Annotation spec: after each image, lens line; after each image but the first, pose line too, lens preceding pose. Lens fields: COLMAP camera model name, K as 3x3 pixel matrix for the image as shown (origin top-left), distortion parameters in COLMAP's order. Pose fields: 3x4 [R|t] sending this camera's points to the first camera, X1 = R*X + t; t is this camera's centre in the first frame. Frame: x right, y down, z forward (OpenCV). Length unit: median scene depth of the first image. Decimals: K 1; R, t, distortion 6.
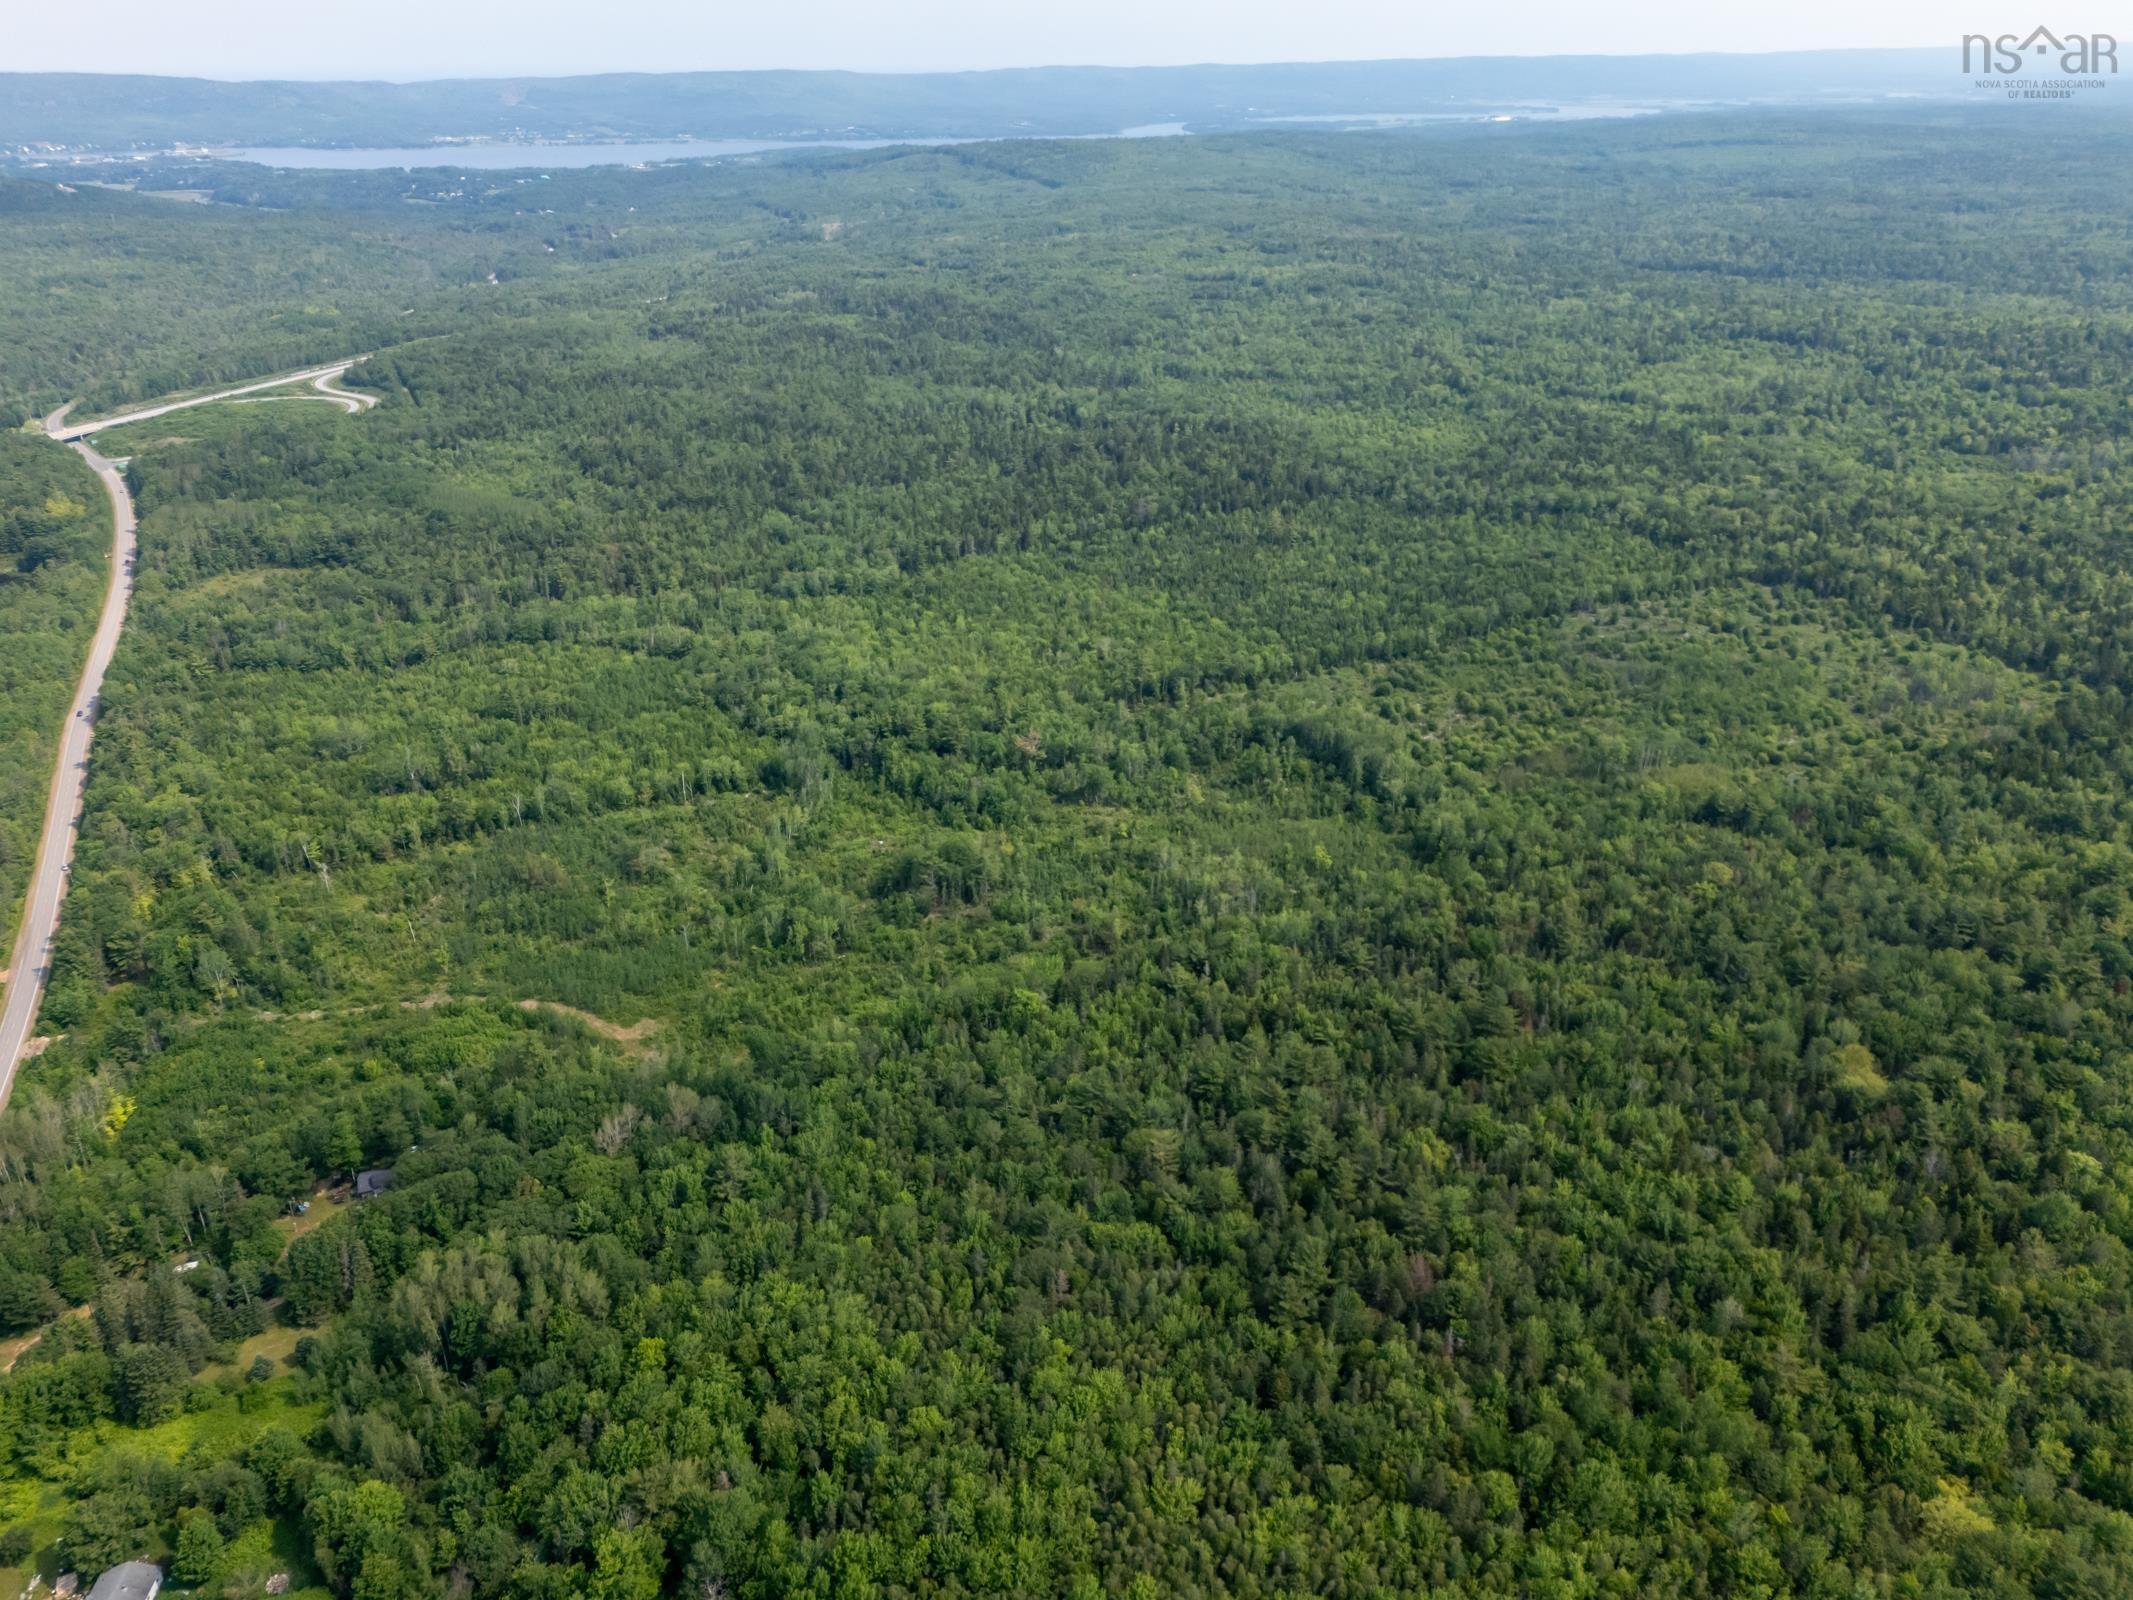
lens RADIAL K [[1616.8, 0, 1066.3], [0, 1616.8, 800.7], [0, 0, 1]] dist [0.068586, -0.051163]
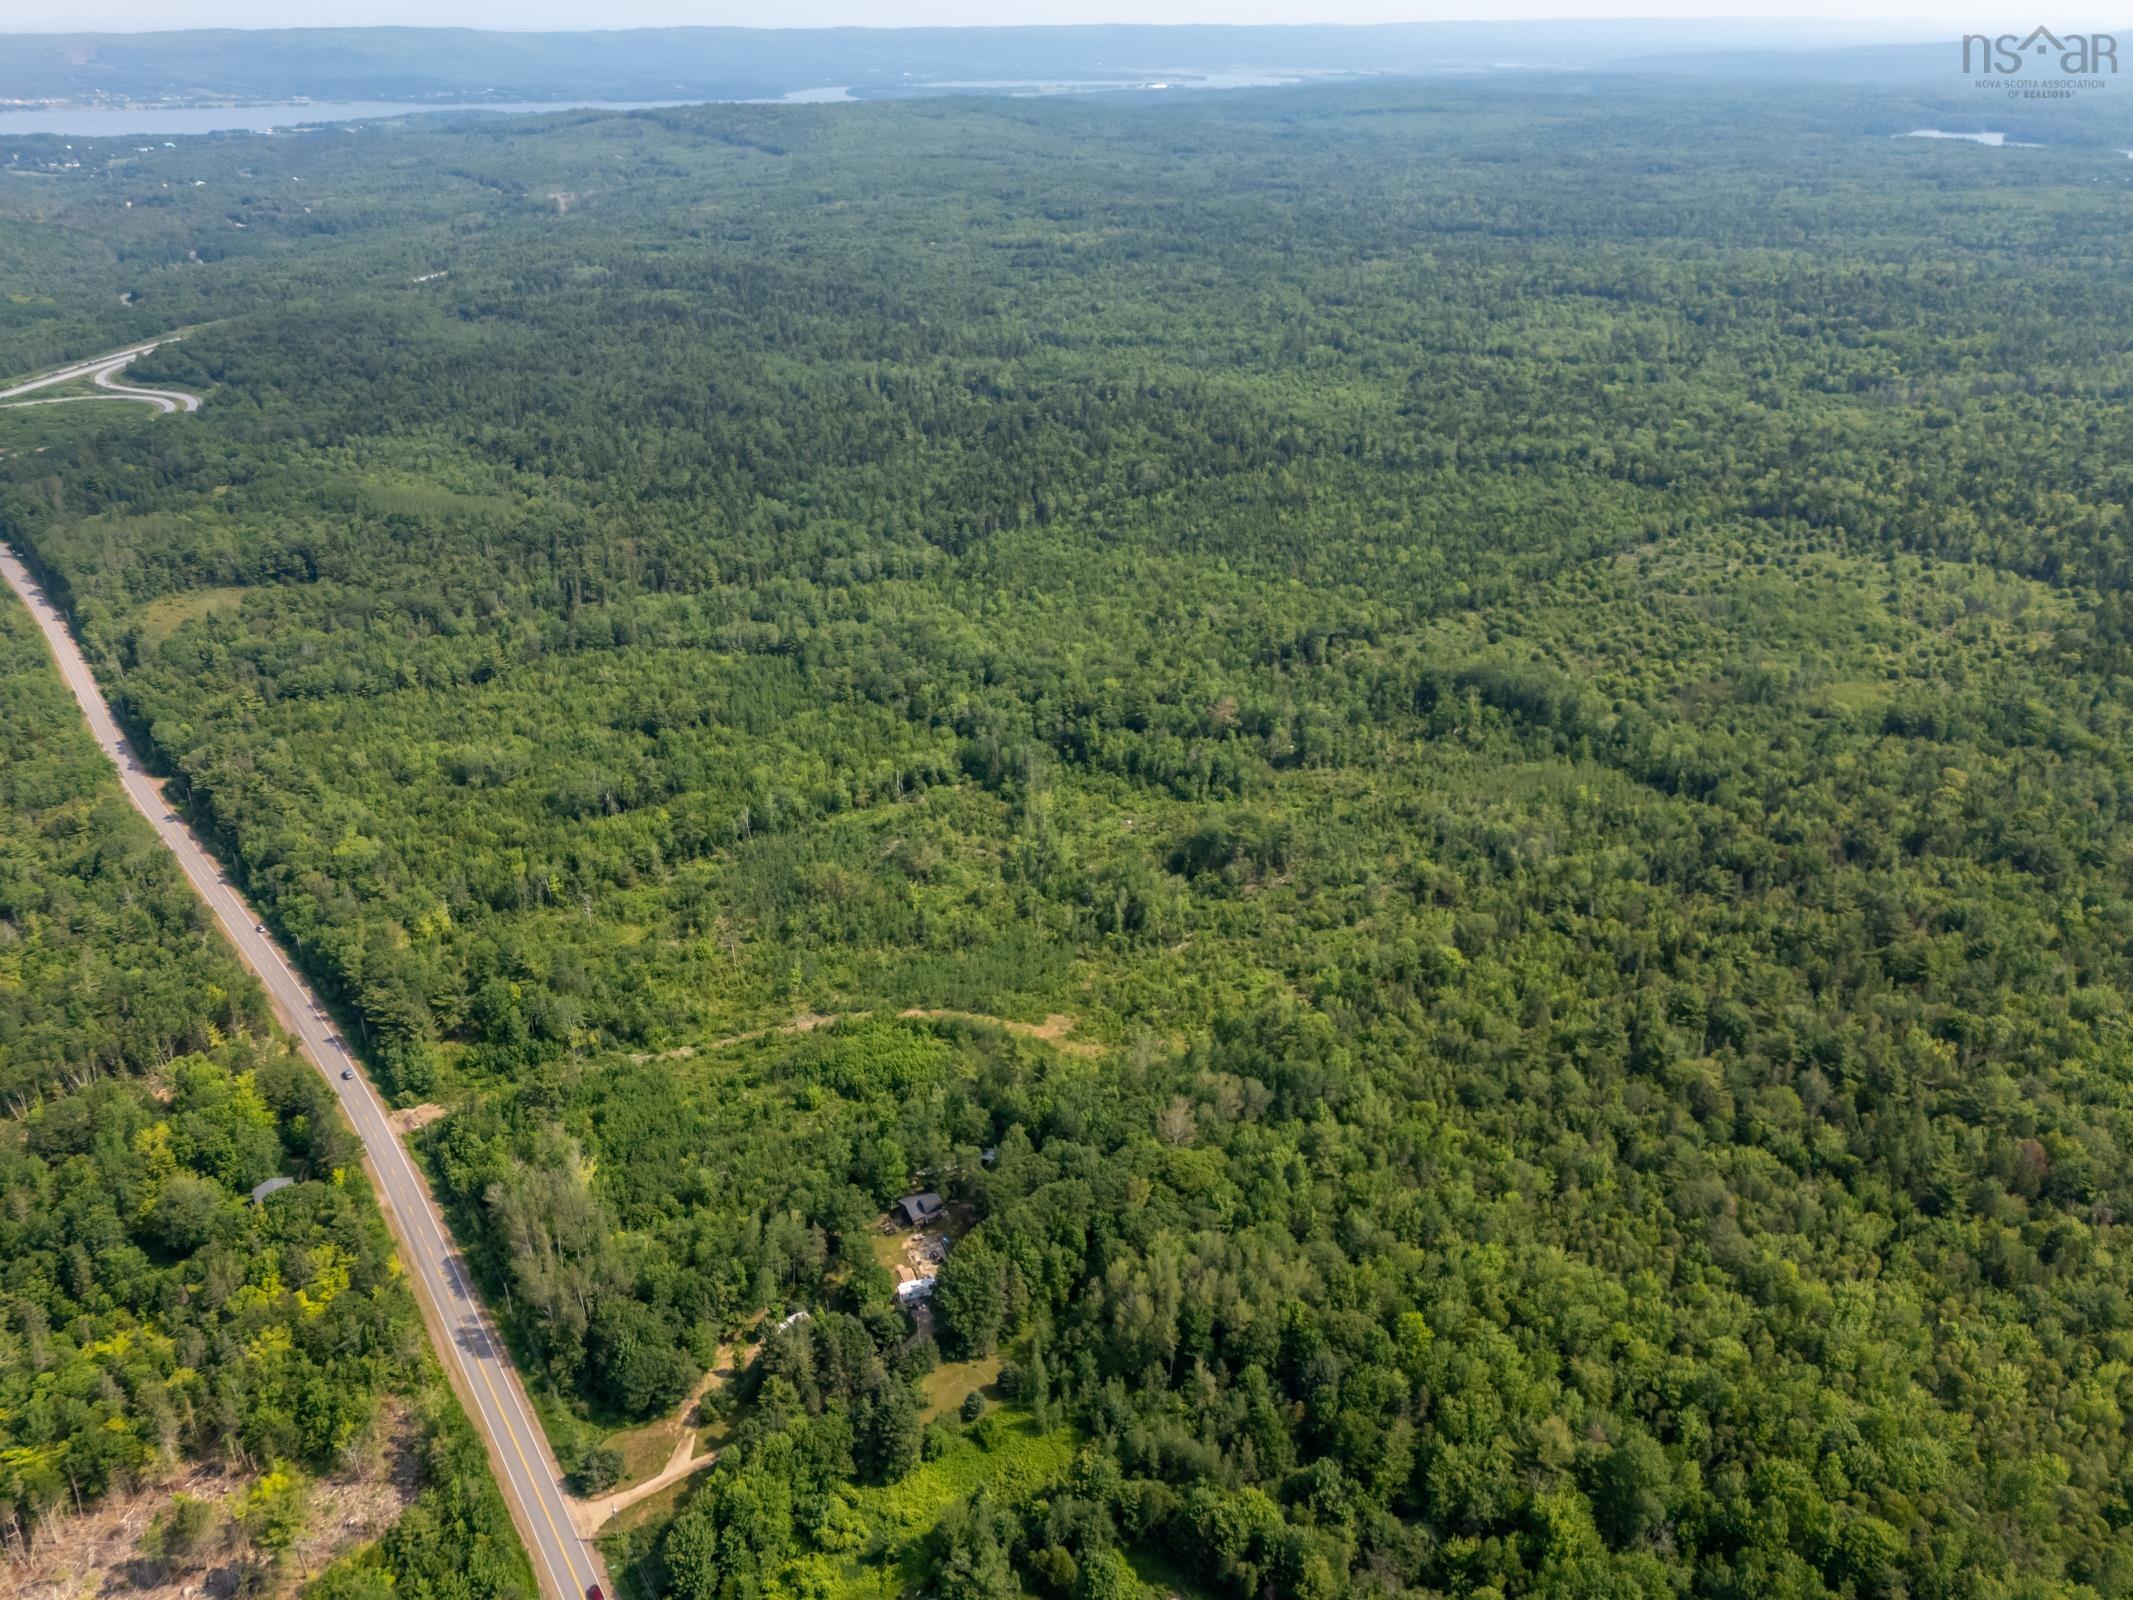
lens RADIAL K [[1616.8, 0, 1062.9], [0, 1616.8, 806.4], [0, 0, 1]] dist [0.068586, -0.051163]
pose [[0.975956, -0.087226, 0.199752, -0.228135], [0.083074, 0.996119, 0.029090, -0.010213], [-0.201514, -0.011797, 0.979415, 0.023013]]
